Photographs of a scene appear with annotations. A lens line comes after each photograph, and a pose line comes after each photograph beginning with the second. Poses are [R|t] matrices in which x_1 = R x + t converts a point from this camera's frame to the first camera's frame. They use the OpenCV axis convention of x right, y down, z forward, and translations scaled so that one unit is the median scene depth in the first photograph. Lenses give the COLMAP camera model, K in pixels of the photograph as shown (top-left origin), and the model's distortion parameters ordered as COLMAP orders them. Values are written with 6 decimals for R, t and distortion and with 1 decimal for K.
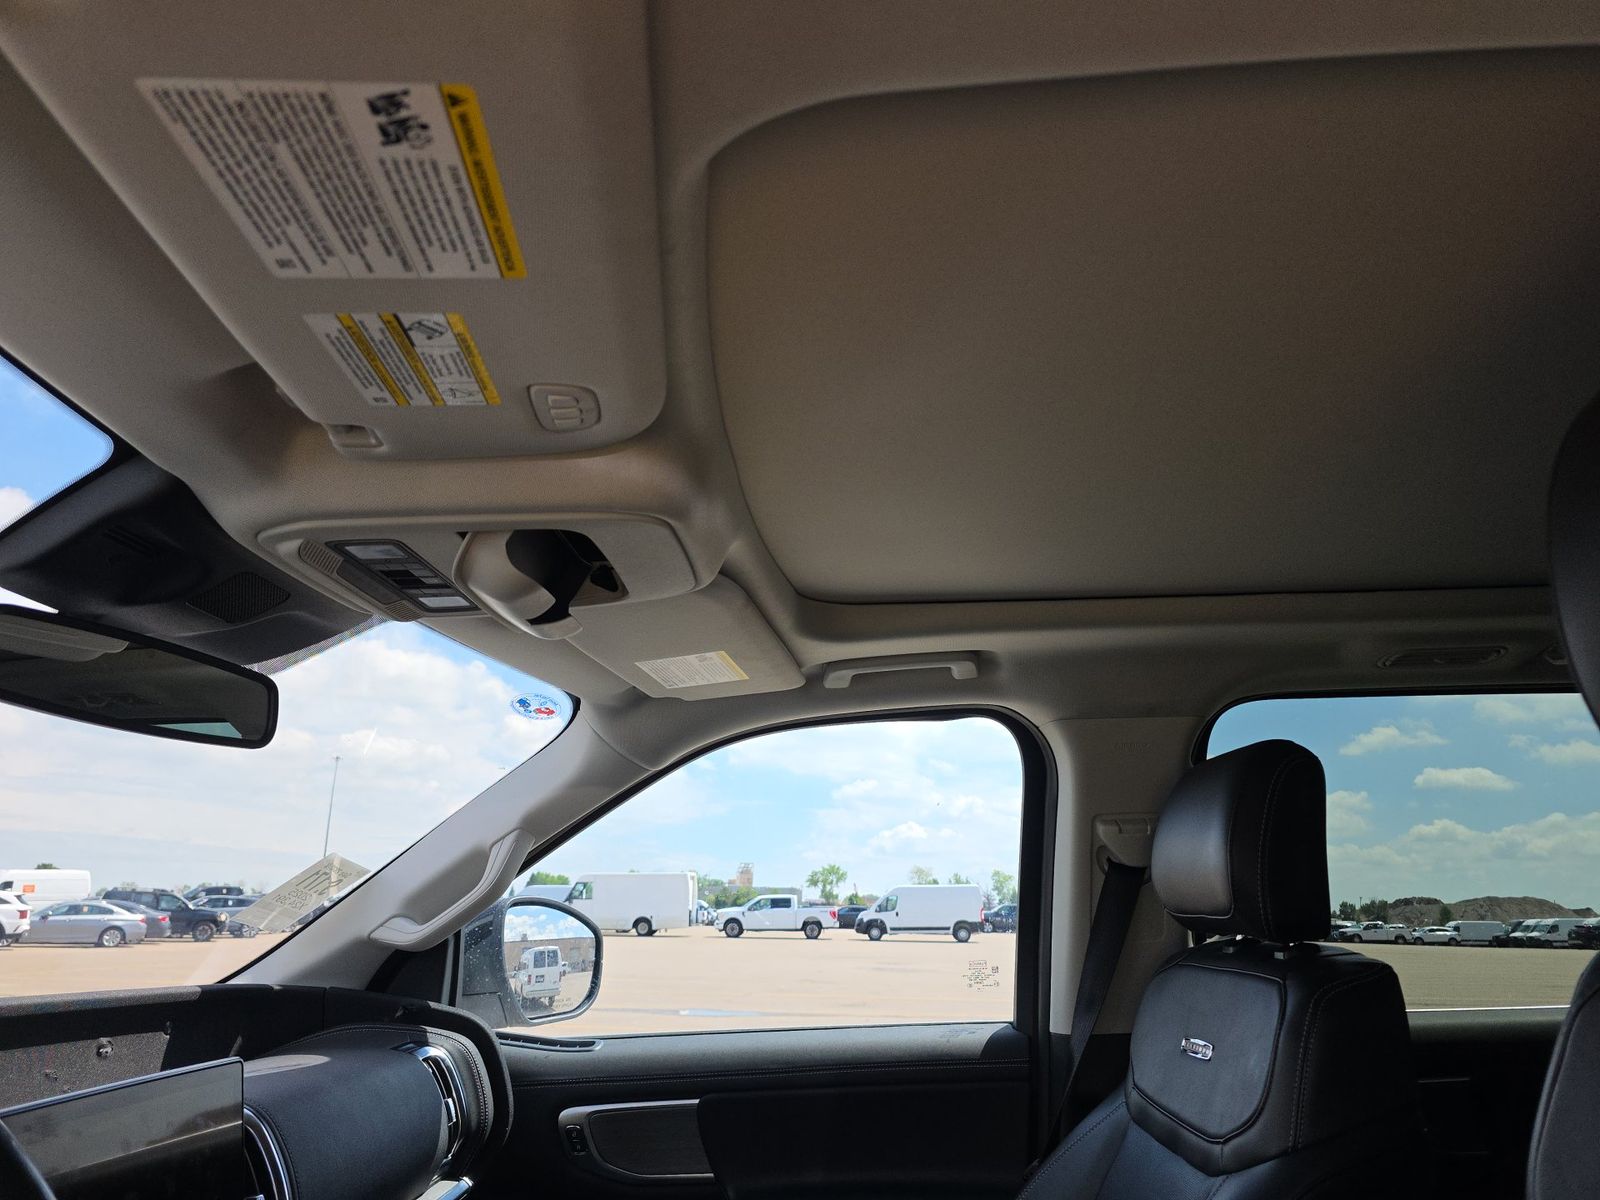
lens RADIAL K [[1157.8, 0, 802.5], [0, 1157.8, 604.2], [0, 0, 1]] dist [0.077314, -0.002374]
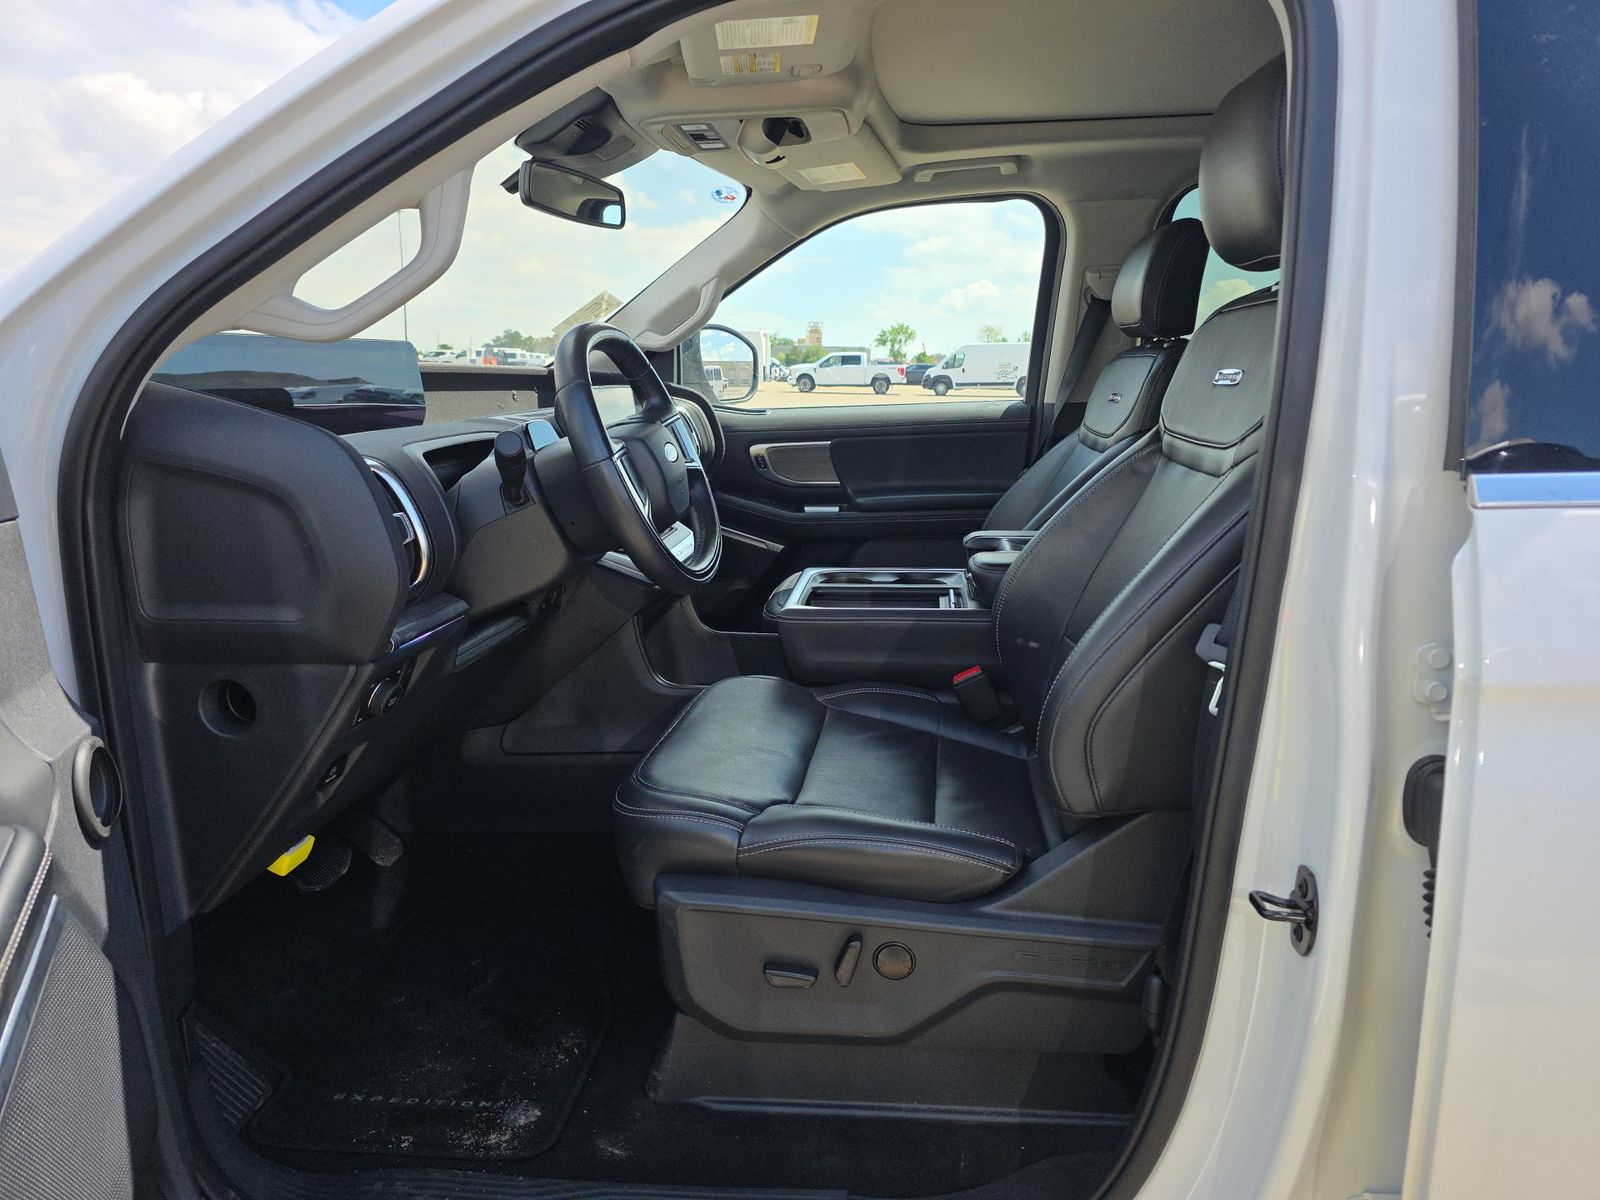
lens RADIAL K [[1157.8, 0, 802.5], [0, 1157.8, 604.2], [0, 0, 1]] dist [0.077314, -0.002374]
pose [[0.998358, 0.016457, -0.054859, -0.031818], [0.009413, 0.897664, 0.440581, -0.100137], [0.056495, -0.440374, 0.896035, -0.580372]]
